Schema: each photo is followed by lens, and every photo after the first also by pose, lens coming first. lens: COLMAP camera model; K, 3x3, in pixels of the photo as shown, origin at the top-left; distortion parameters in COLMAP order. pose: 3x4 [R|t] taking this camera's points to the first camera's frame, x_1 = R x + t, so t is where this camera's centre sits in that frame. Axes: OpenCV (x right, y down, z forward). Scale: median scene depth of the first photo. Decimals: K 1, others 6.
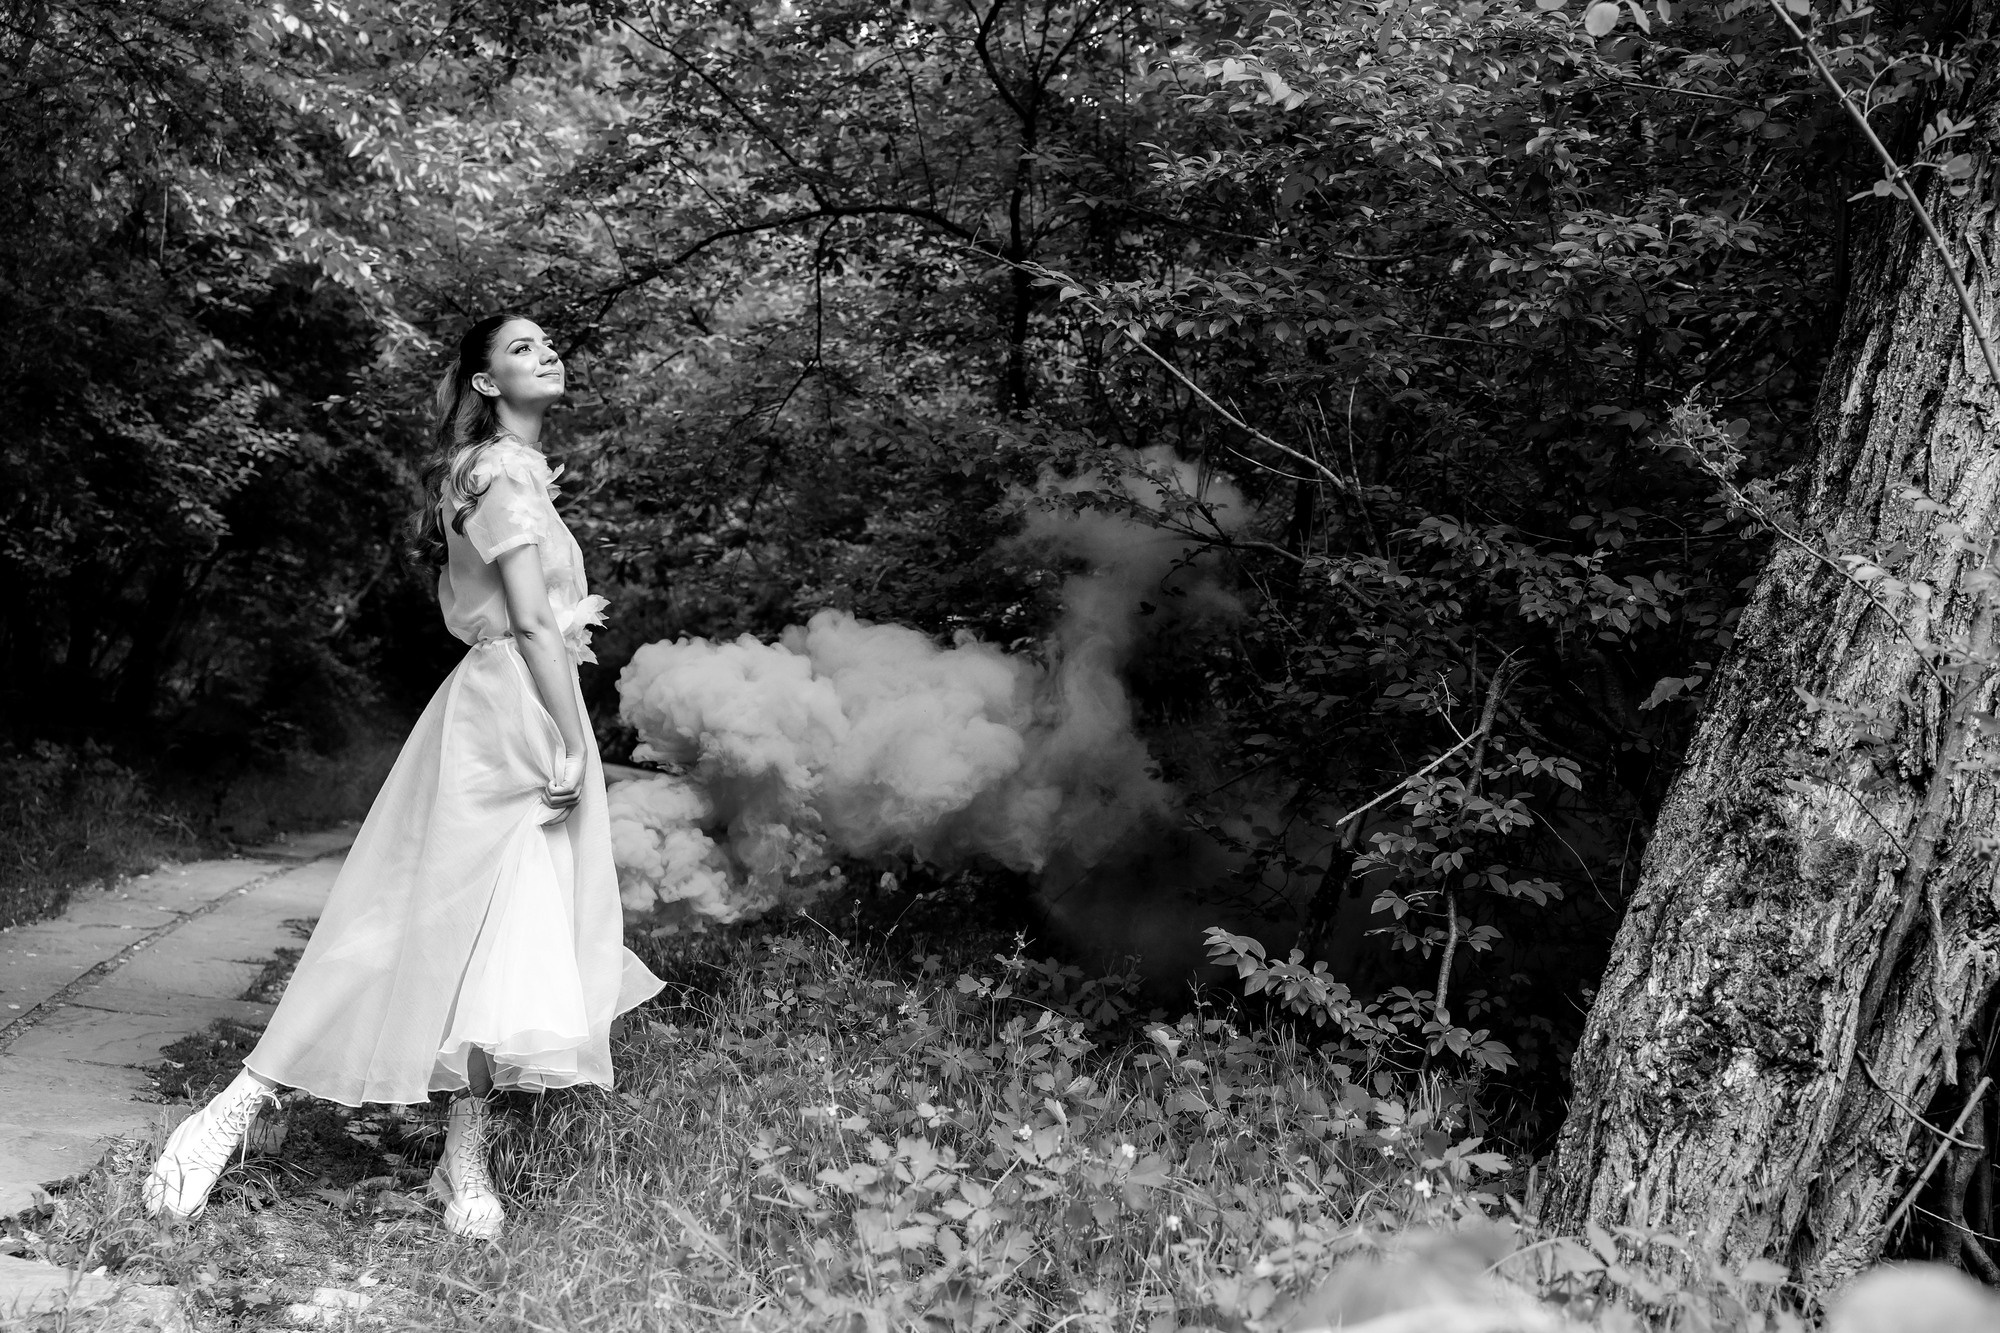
lens RADIAL K [[2261.0, 0, 1006.6], [0, 2261.0, 668.6], [0, 0, 1]] dist [0.019423, 0.000000]
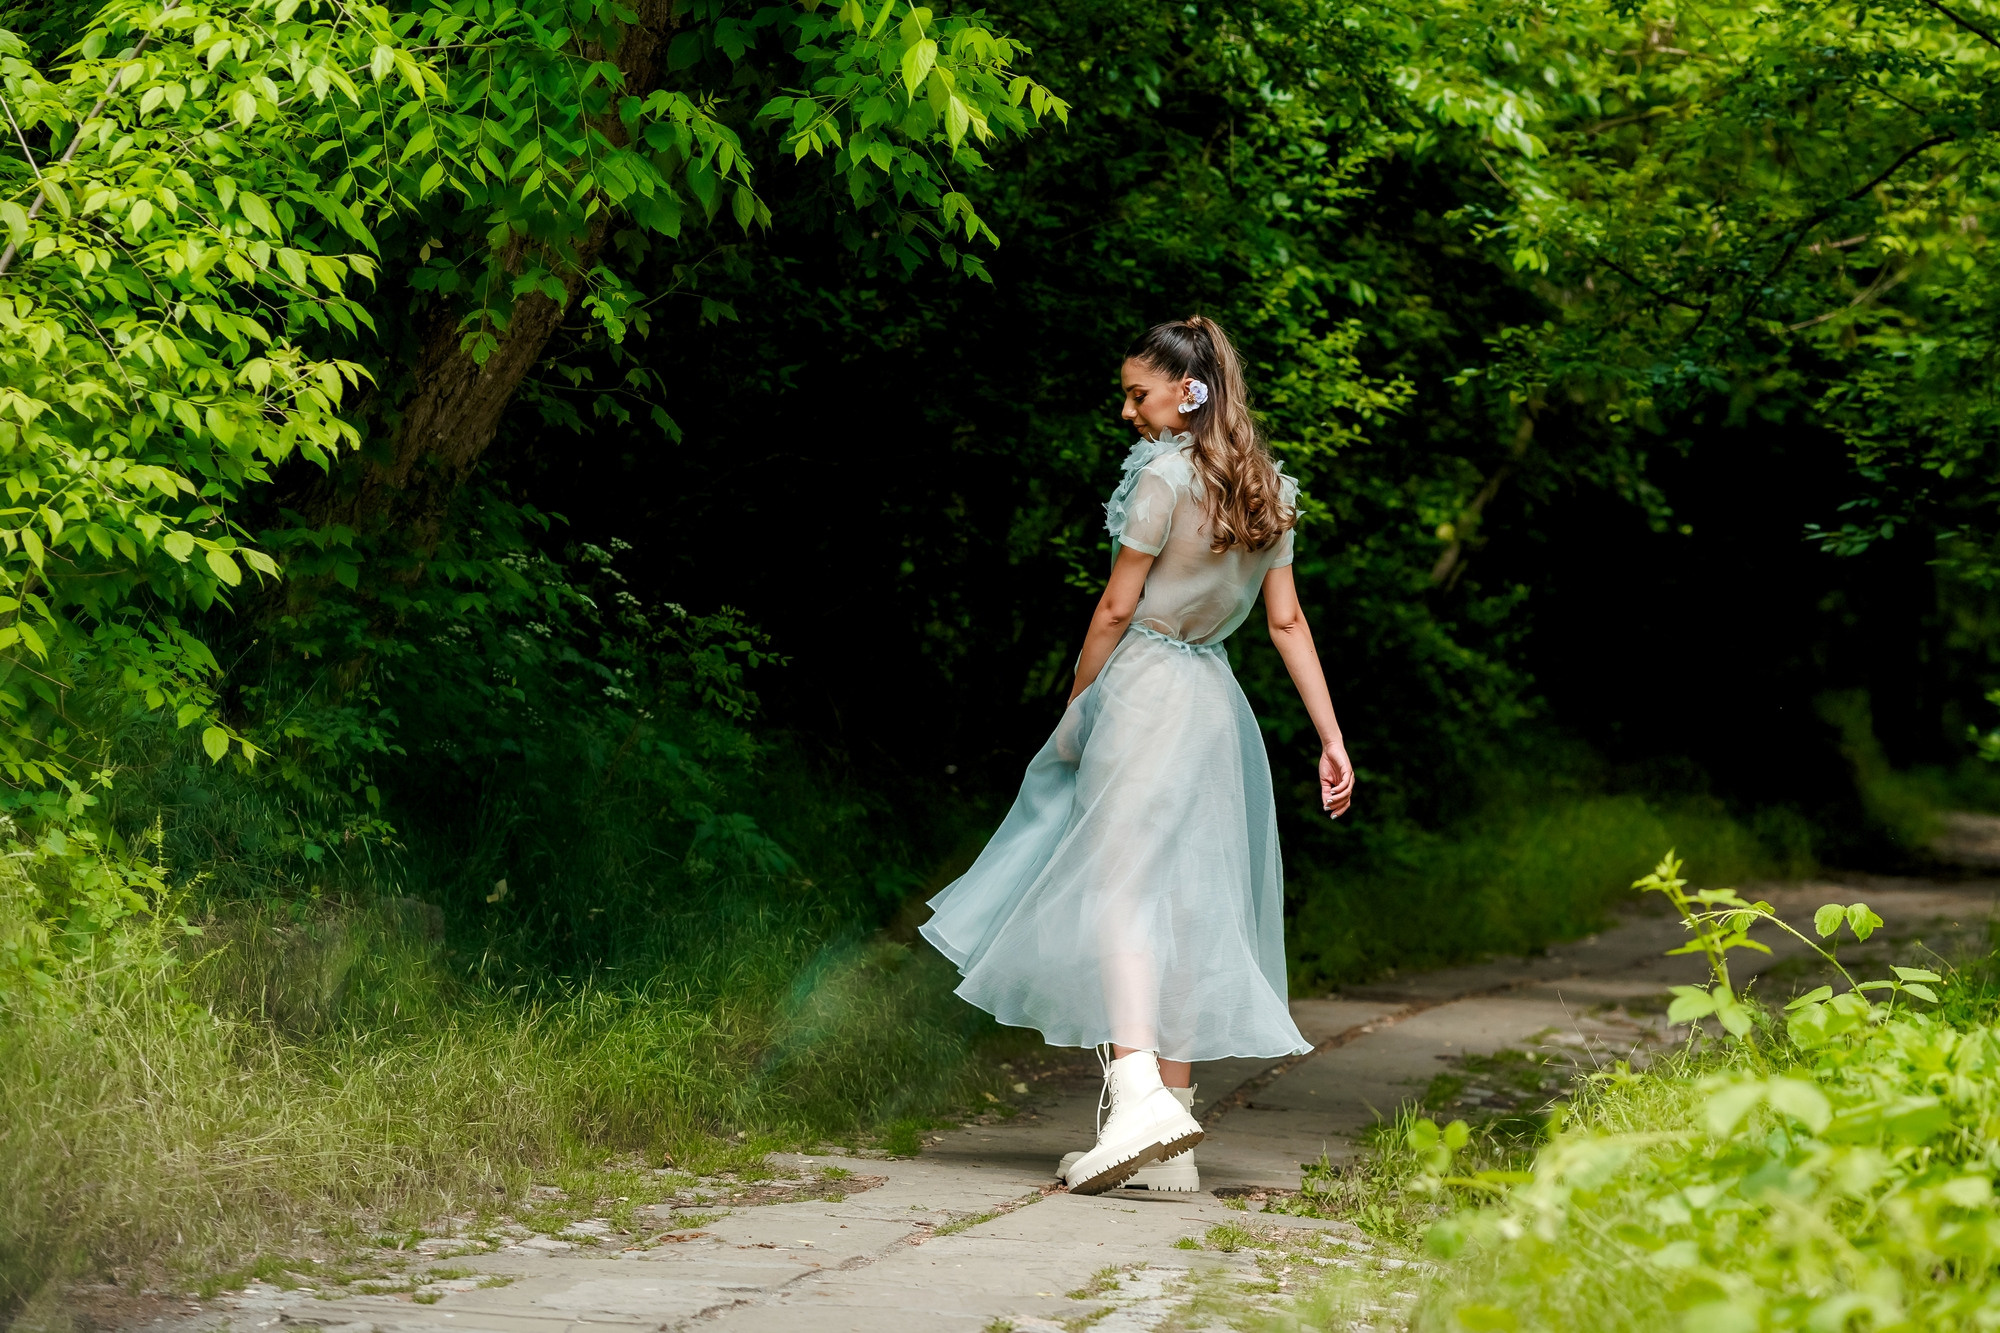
lens RADIAL K [[8342.8, 0, 1025.2], [0, 8342.8, 656.3], [0, 0, 1]] dist [0.039006, 0.000000]
pose [[0.945124, -0.050478, -0.322788, 0.437860], [0.057373, 0.998282, 0.011873, -0.057108], [0.321634, -0.029741, 0.946397, -1.610506]]
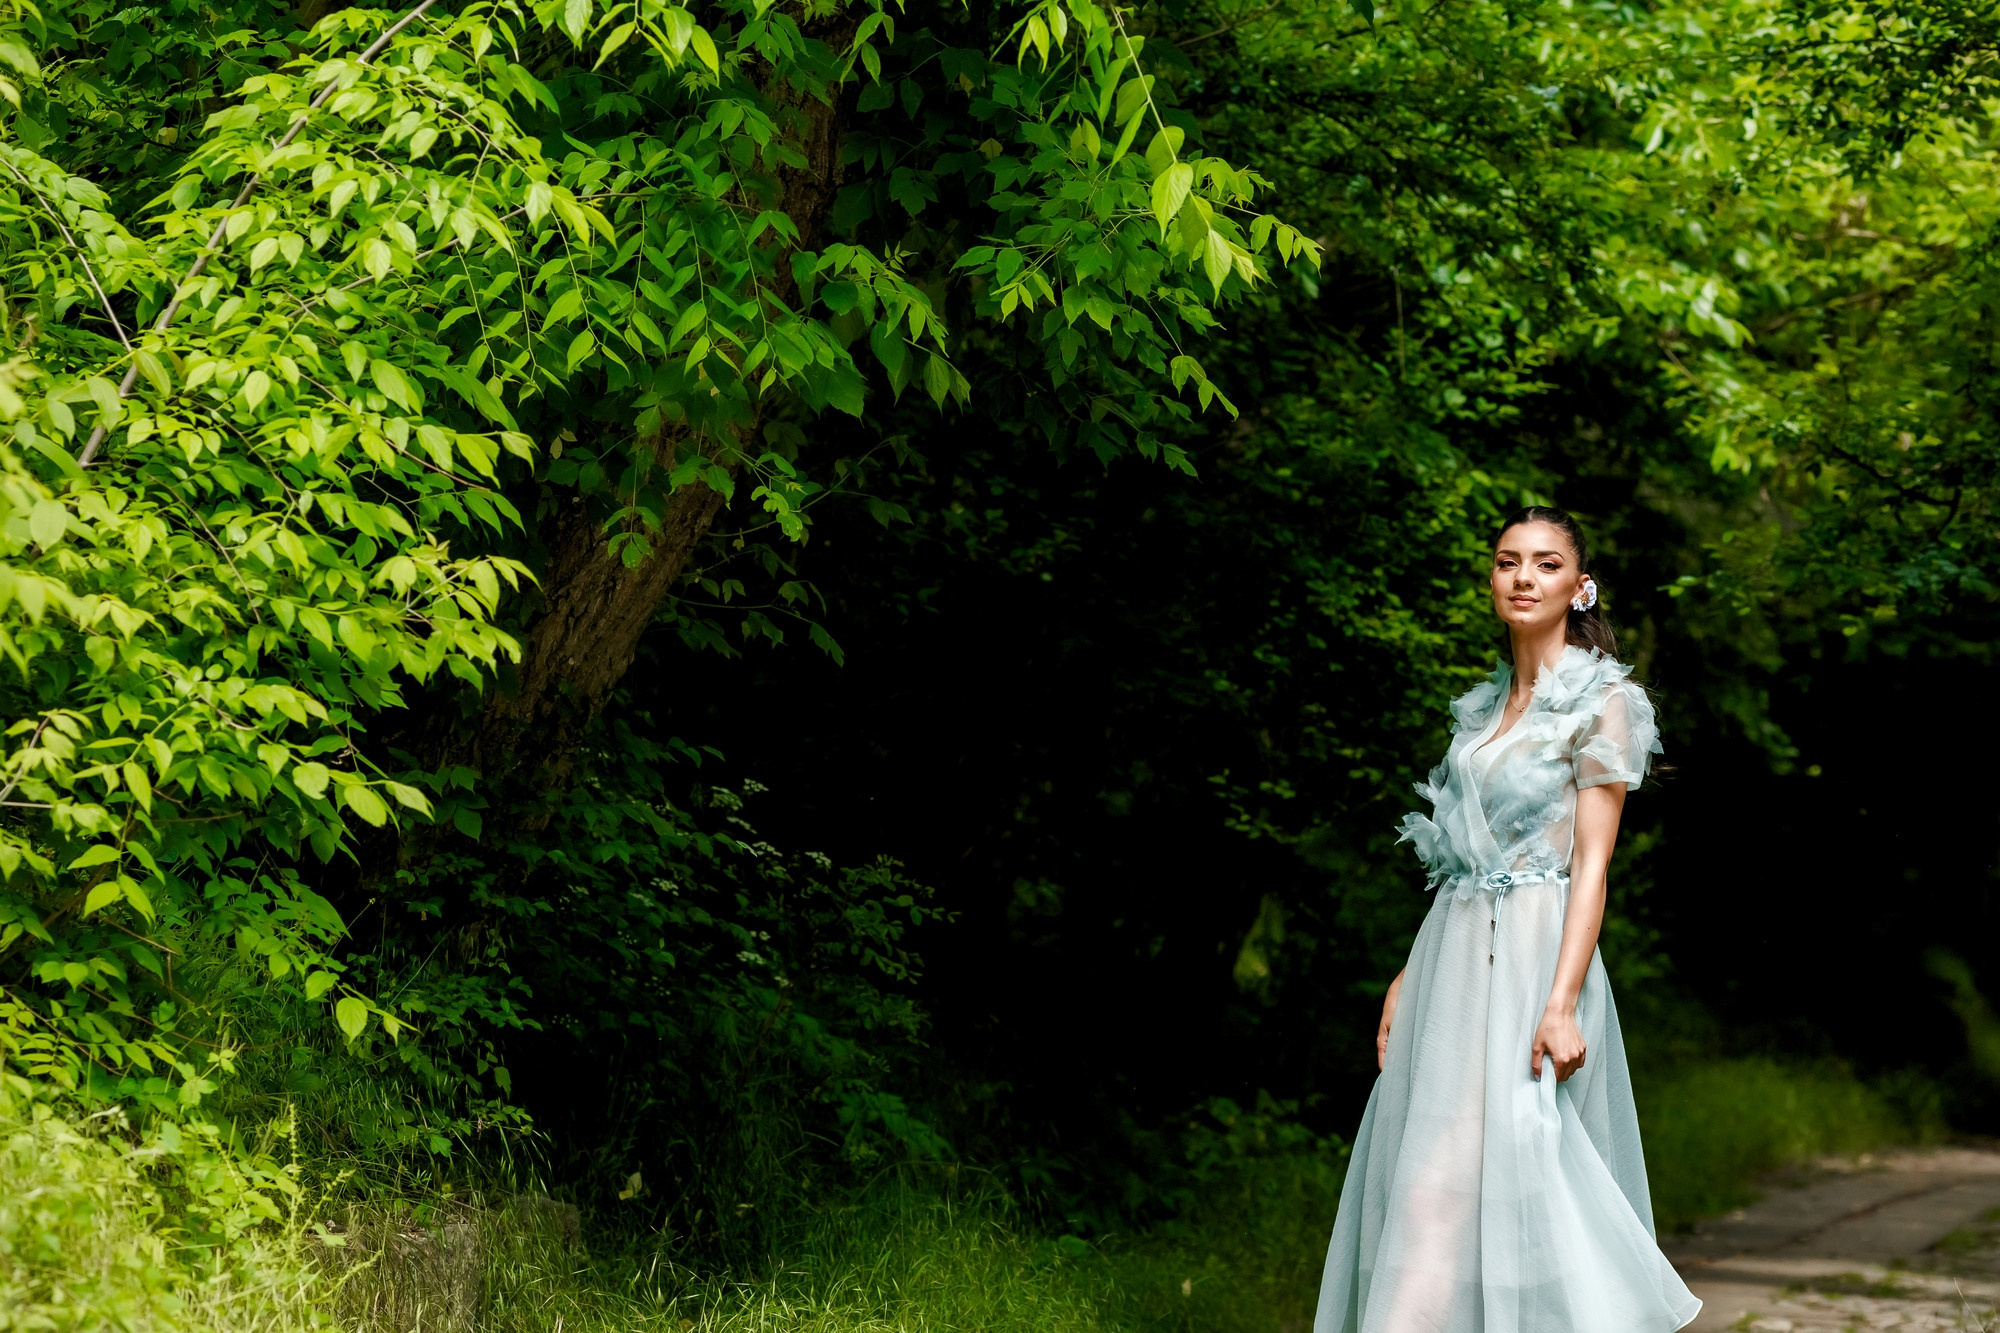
lens RADIAL K [[8342.8, 0, 1042.9], [0, 8342.8, 704.3], [0, 0, 1]] dist [0.039006, 0.000000]
pose [[0.946559, -0.079544, -0.312567, 0.288214], [0.078489, 0.996787, -0.015977, -0.049433], [0.312833, -0.009410, 0.949761, -1.363304]]
